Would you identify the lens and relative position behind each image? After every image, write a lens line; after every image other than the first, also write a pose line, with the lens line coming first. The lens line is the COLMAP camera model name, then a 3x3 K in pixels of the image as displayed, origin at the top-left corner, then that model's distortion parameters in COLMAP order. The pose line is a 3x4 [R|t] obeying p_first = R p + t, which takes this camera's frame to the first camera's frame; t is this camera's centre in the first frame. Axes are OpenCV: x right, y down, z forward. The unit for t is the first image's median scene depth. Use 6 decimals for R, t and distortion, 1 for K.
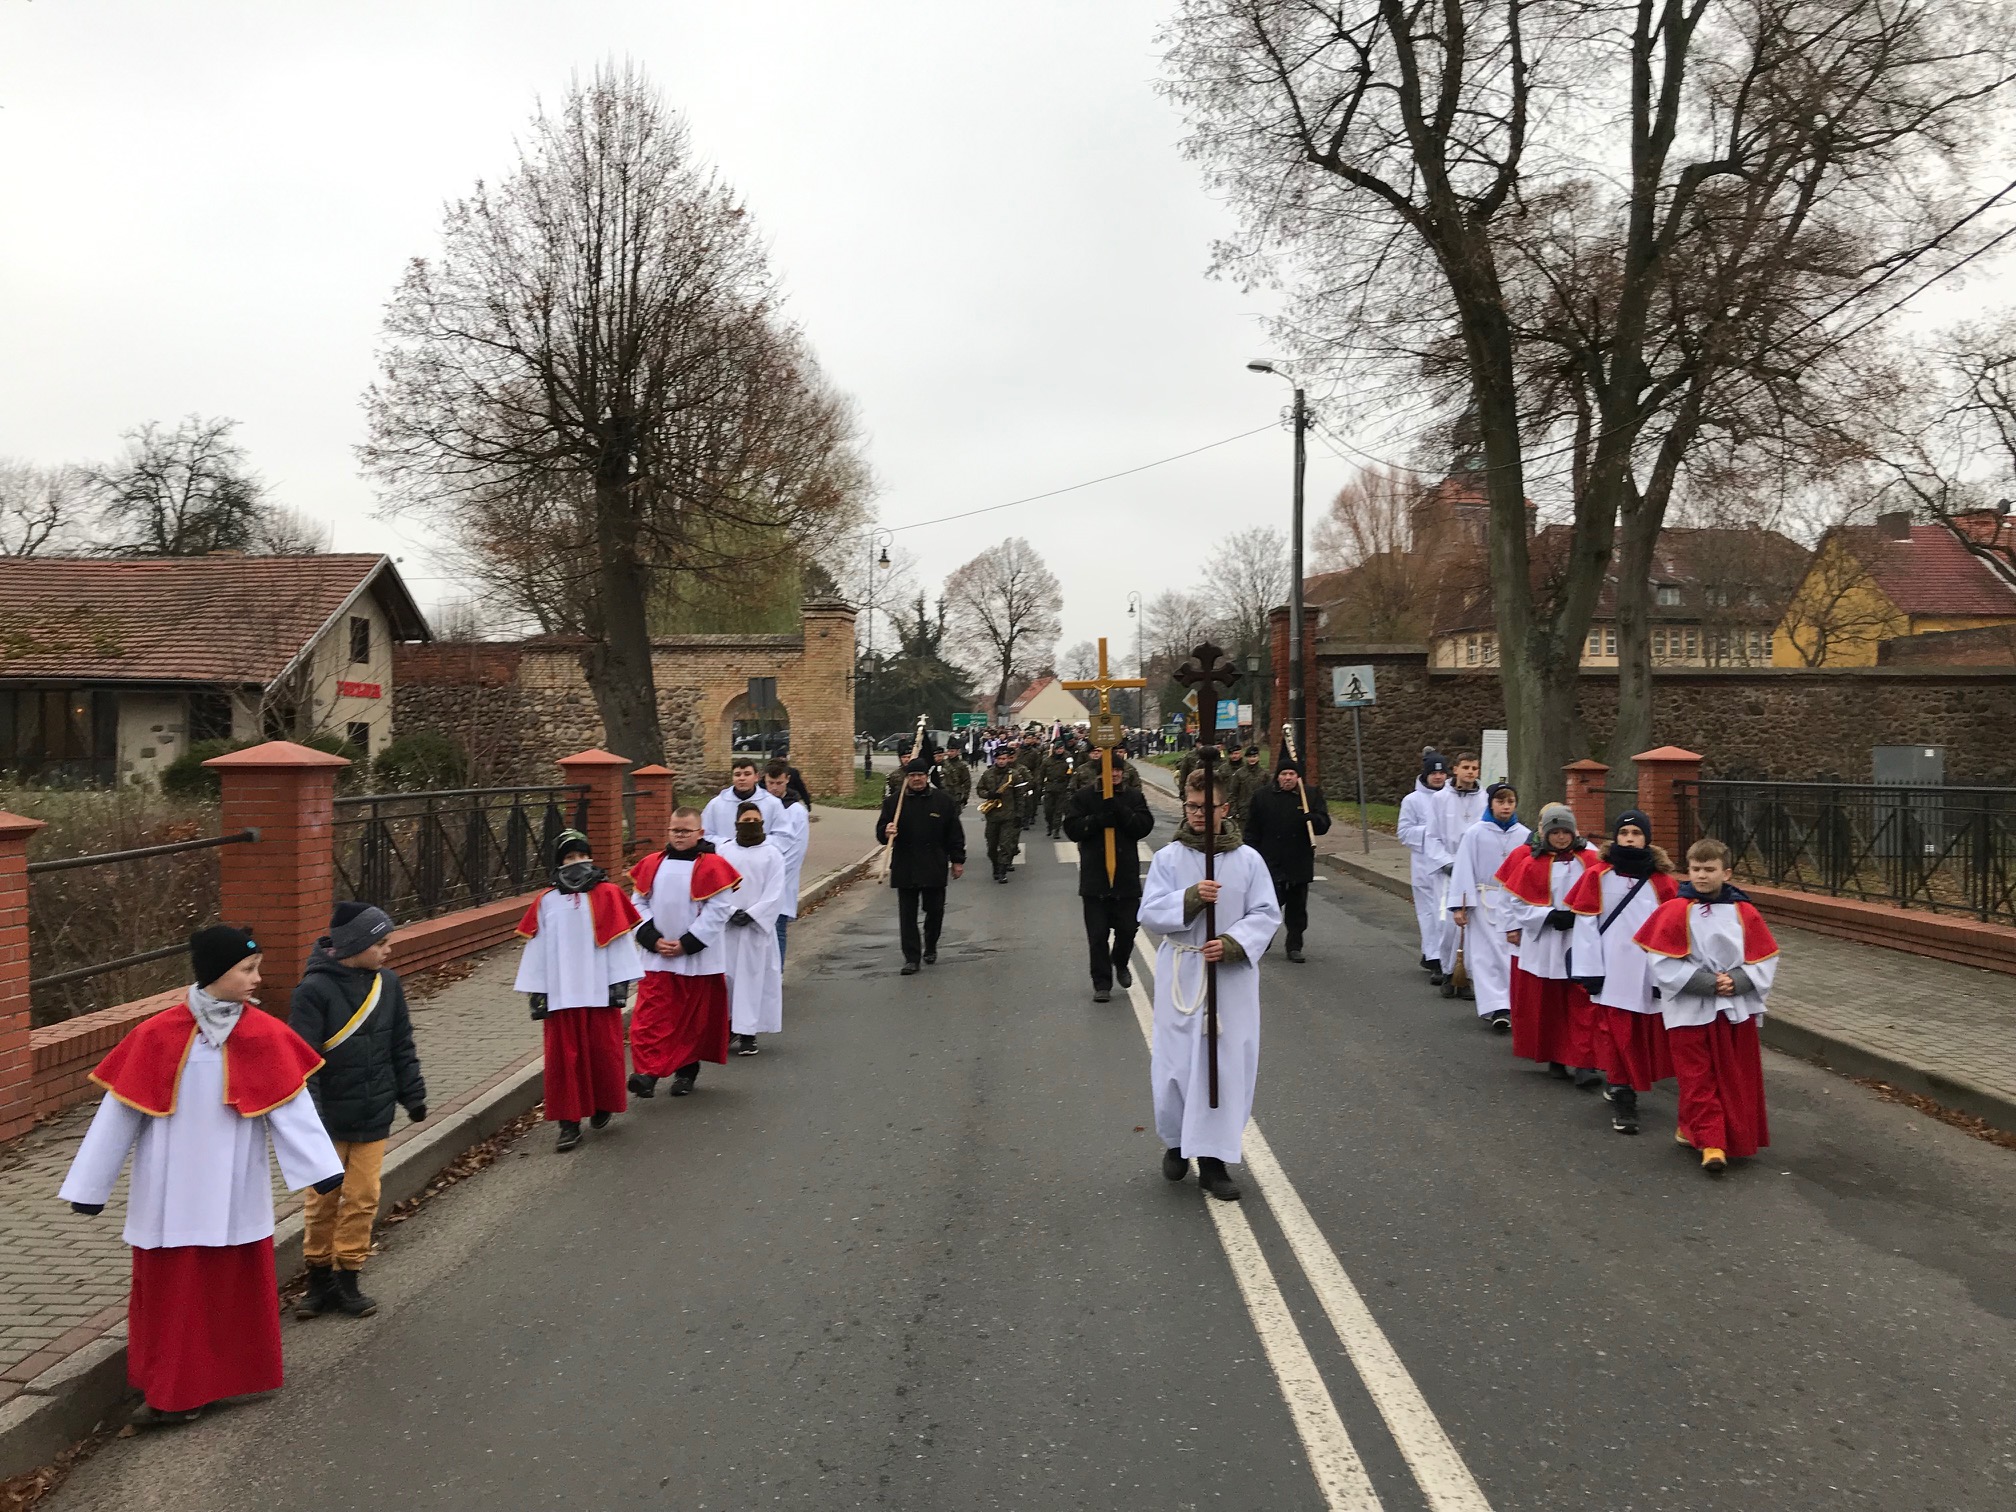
lens RADIAL K [[1630.9, 0, 1010.7], [0, 1630.9, 754.9], [0, 0, 1]] dist [0.024889, -0.025669]
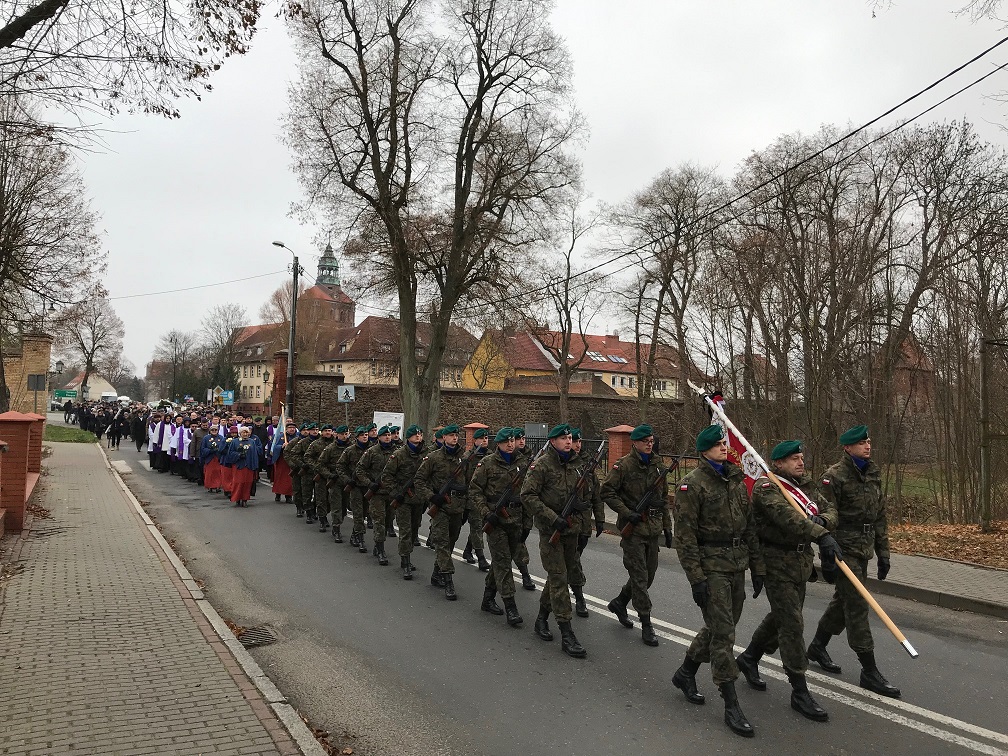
lens RADIAL K [[815.5, 0, 506.1], [0, 815.5, 376.9], [0, 0, 1]] dist [0.024889, -0.025669]
pose [[0.870842, 0.052173, 0.488787, -0.092378], [-0.027751, 0.997984, -0.057083, -0.002223], [-0.490780, 0.036146, 0.870534, -0.092452]]
